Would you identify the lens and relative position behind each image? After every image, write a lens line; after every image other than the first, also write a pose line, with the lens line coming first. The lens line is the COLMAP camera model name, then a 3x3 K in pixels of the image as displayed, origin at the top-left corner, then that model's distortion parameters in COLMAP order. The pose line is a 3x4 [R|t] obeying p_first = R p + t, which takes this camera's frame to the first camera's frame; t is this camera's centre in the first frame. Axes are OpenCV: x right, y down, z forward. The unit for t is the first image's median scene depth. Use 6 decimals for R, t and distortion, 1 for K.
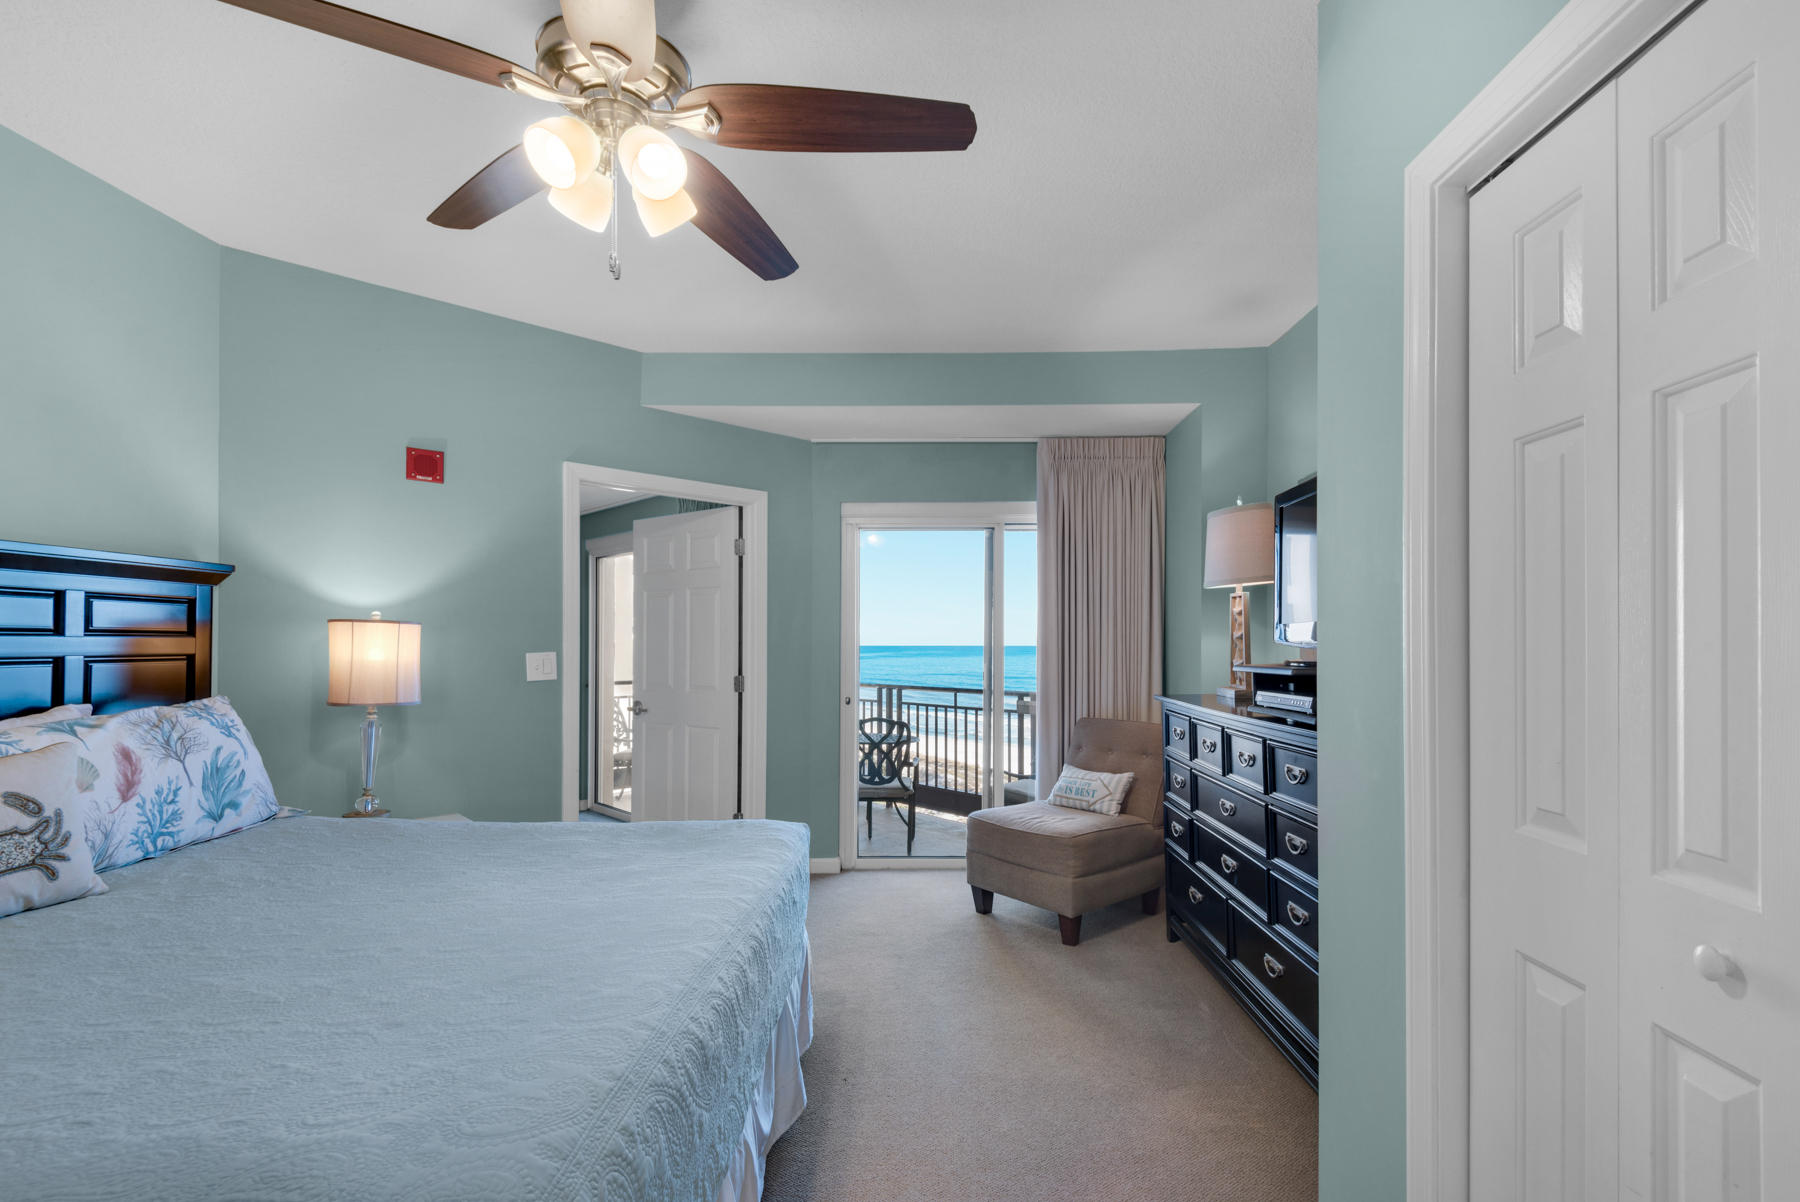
lens RADIAL K [[833.4, 0, 907.6], [0, 833.4, 638.3], [0, 0, 1]] dist [0.037861, -0.024011]
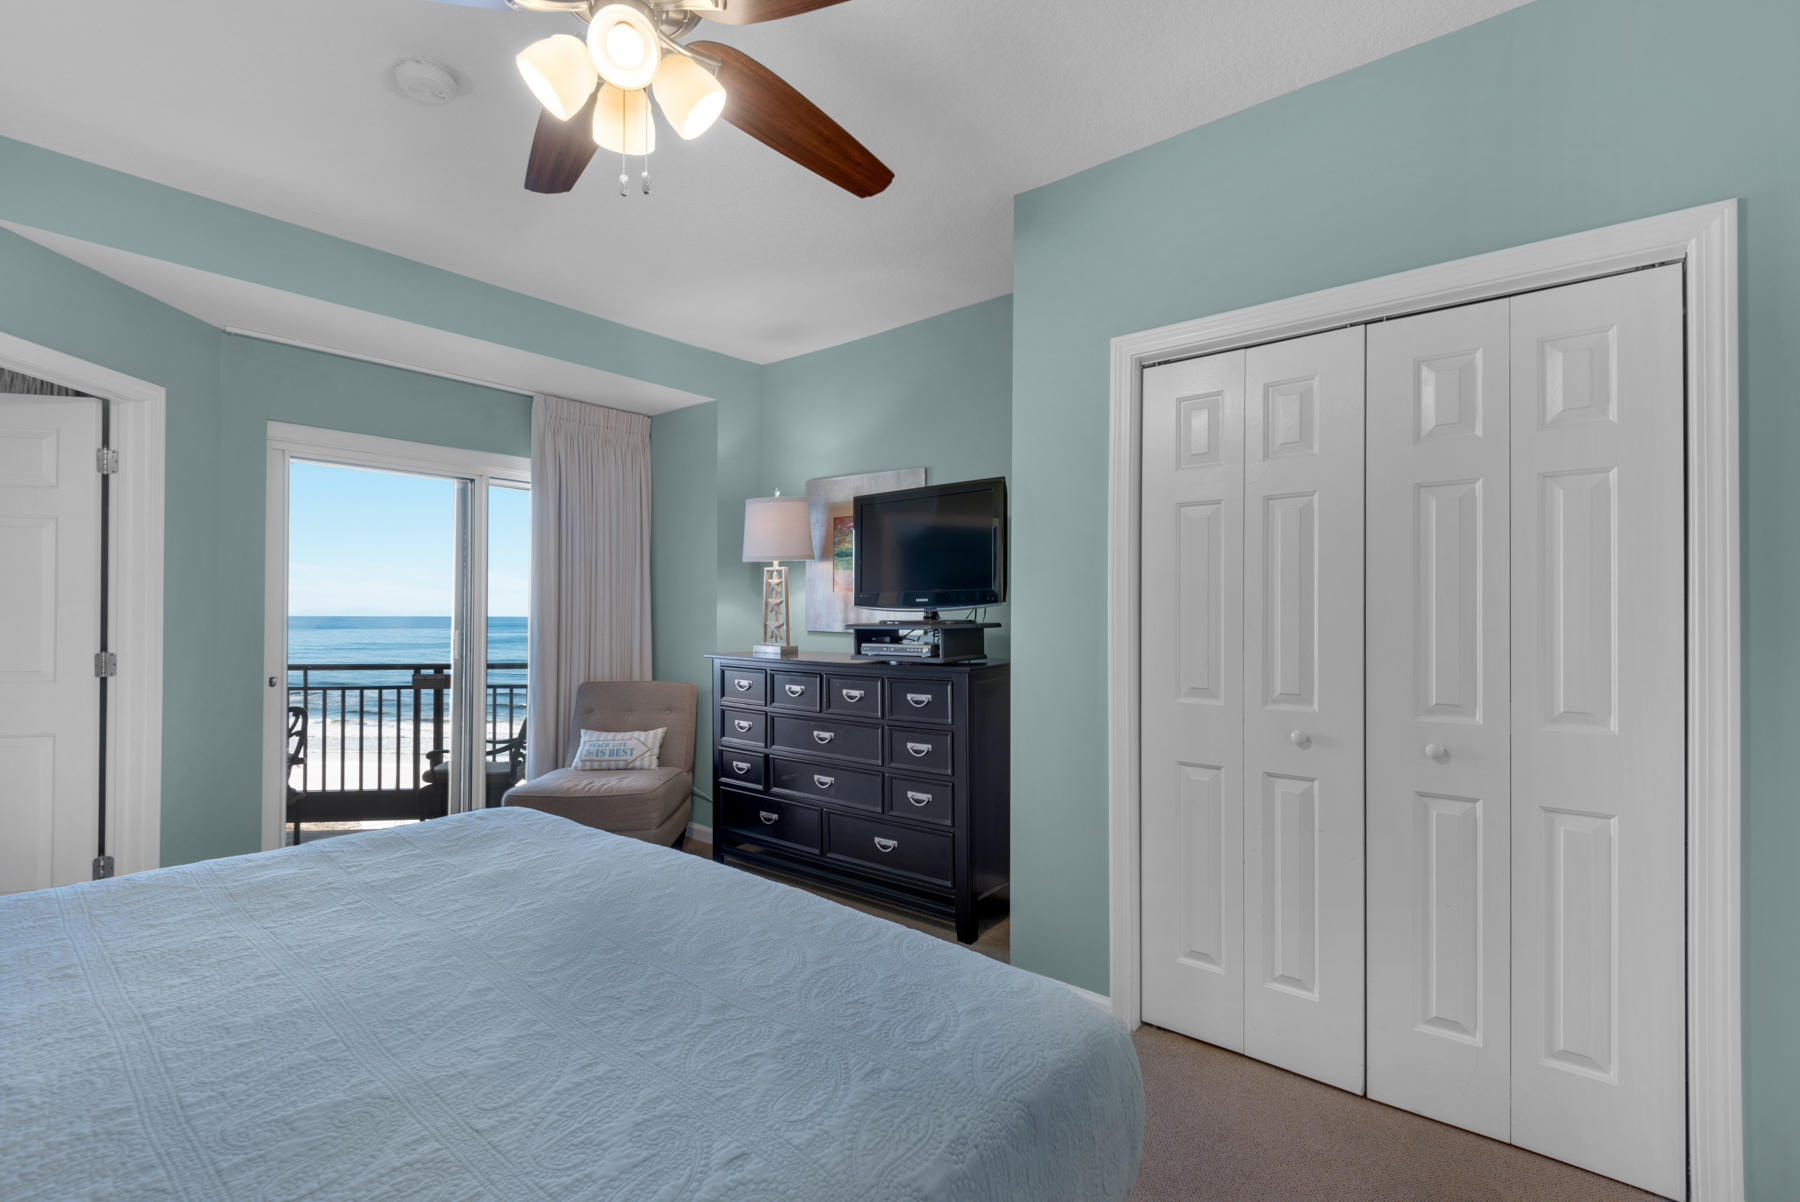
lens RADIAL K [[831.2, 0, 897.1], [0, 831.2, 613.6], [0, 0, 1]] dist [0.035482, -0.023757]
pose [[0.628457, 0.003304, 0.777837, -0.383841], [-0.008913, 0.999956, 0.002954, 0.006987], [-0.777793, -0.008789, 0.628459, 0.088926]]
